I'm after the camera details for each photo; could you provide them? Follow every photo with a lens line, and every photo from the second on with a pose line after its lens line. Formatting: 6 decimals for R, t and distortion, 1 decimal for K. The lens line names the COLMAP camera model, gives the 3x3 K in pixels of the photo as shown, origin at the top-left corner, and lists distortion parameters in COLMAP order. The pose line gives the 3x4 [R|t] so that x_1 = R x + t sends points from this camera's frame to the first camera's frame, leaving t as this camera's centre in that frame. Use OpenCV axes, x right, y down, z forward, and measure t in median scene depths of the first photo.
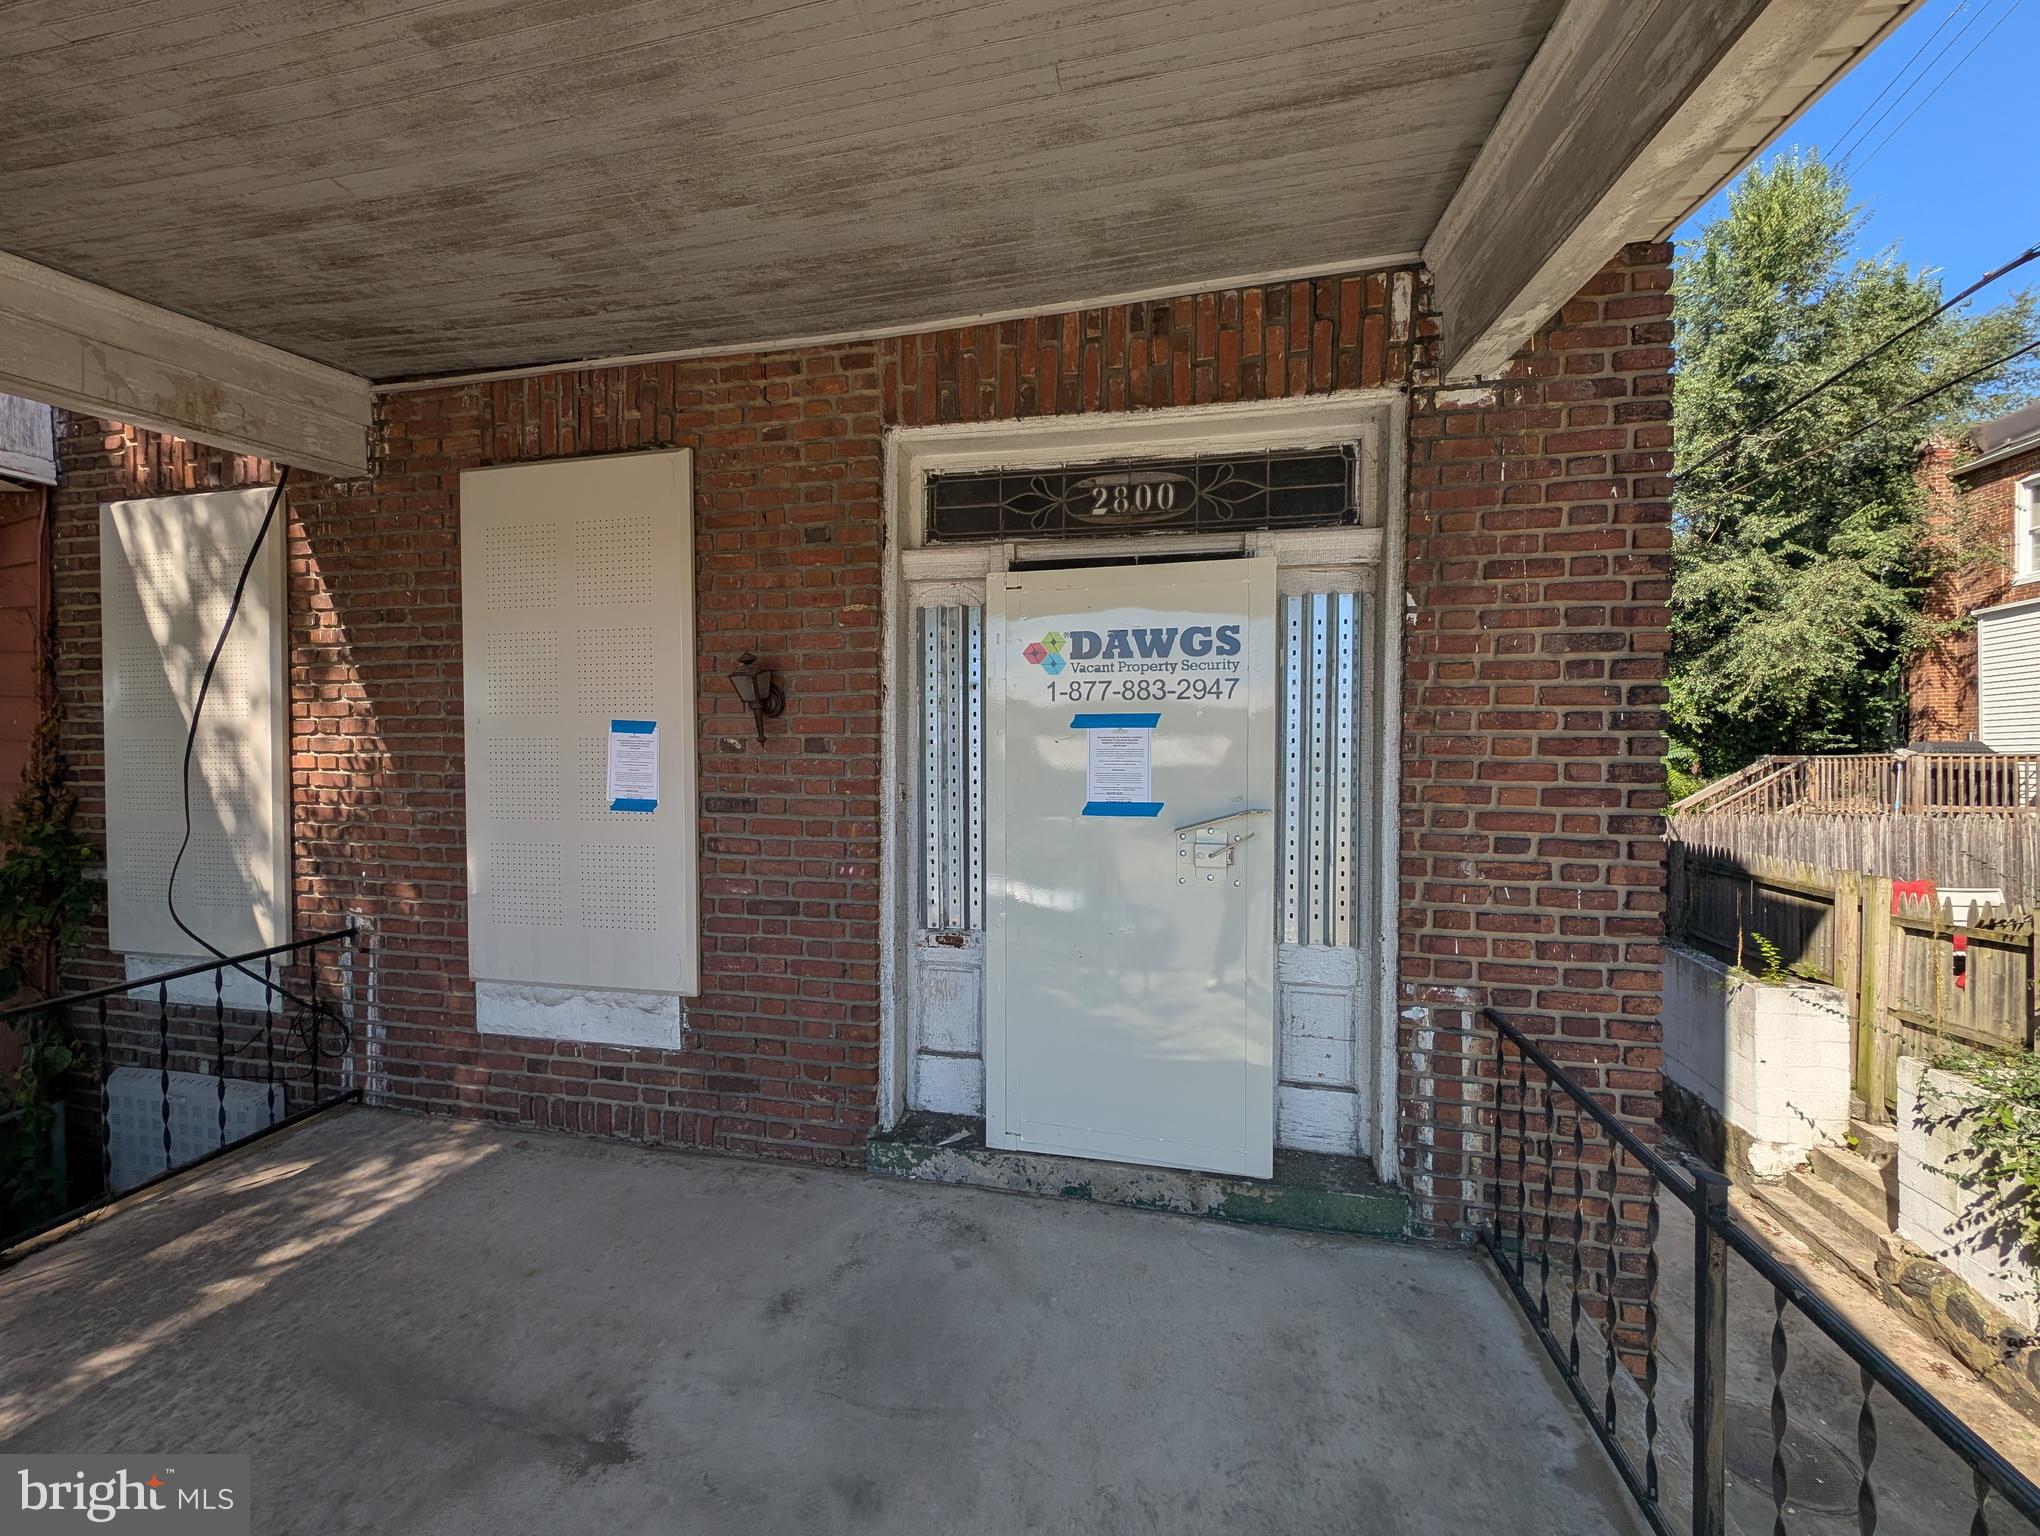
lens RADIAL K [[771.0, 0, 1019.5], [0, 771.0, 762.8], [0, 0, 1]] dist [0.011680, -0.006565]
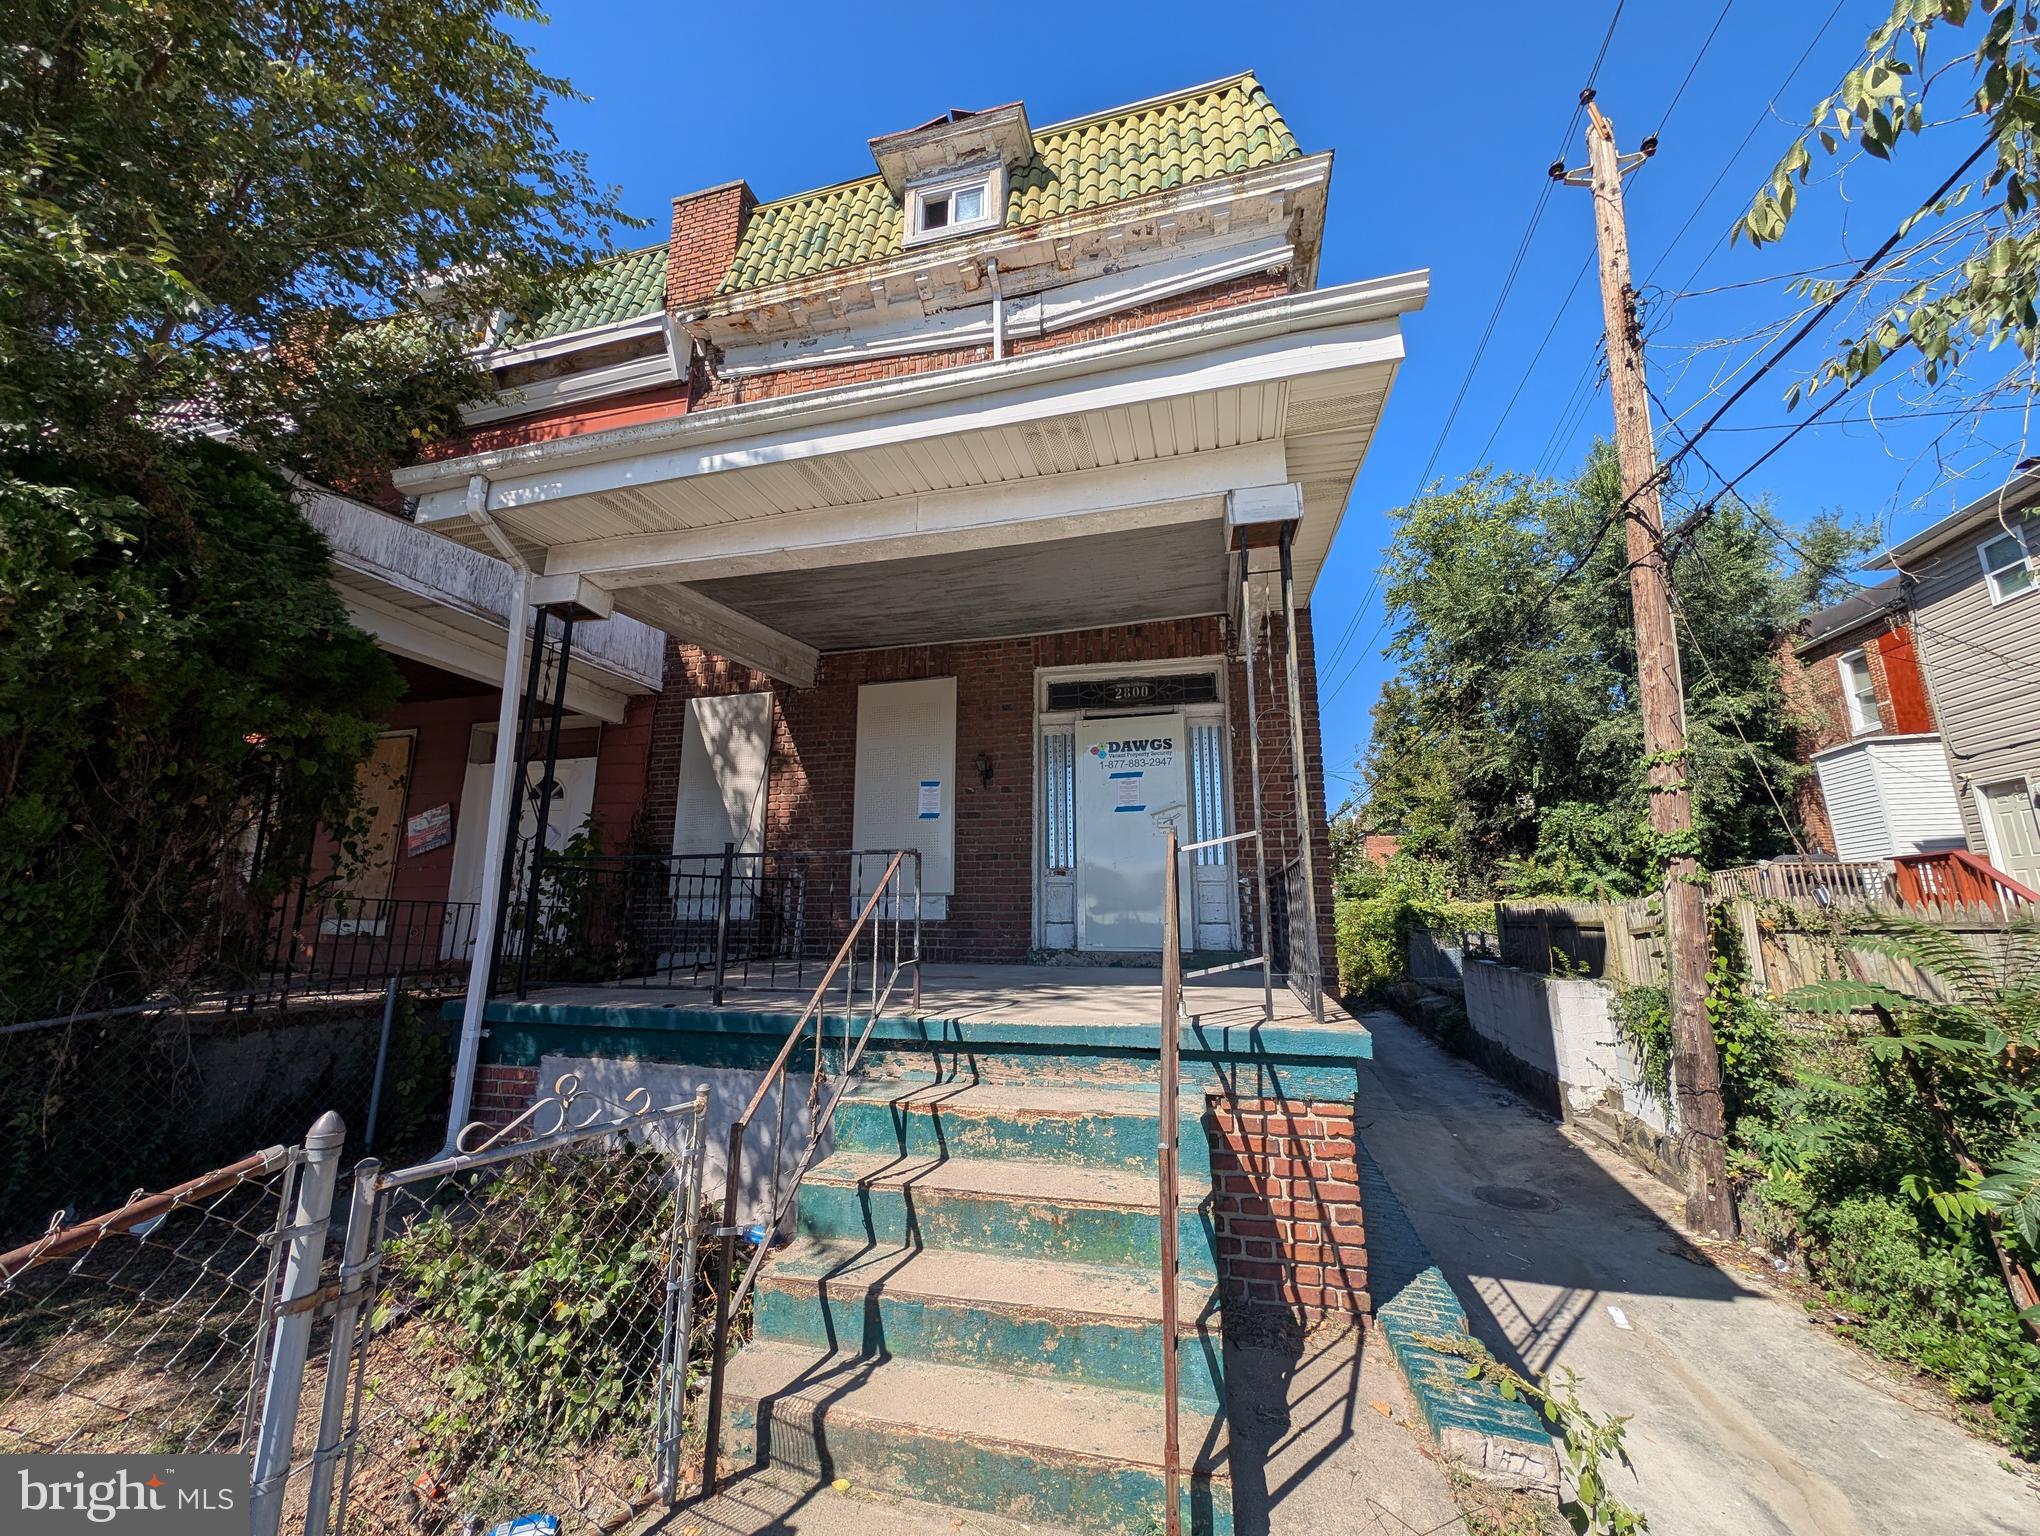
lens RADIAL K [[771.0, 0, 1019.5], [0, 771.0, 762.8], [0, 0, 1]] dist [0.011680, -0.006565]
pose [[0.998899, -0.009224, -0.045990, -0.103451], [-0.000888, 0.976576, -0.215172, 0.416467], [0.046897, 0.214976, 0.975493, -1.398294]]
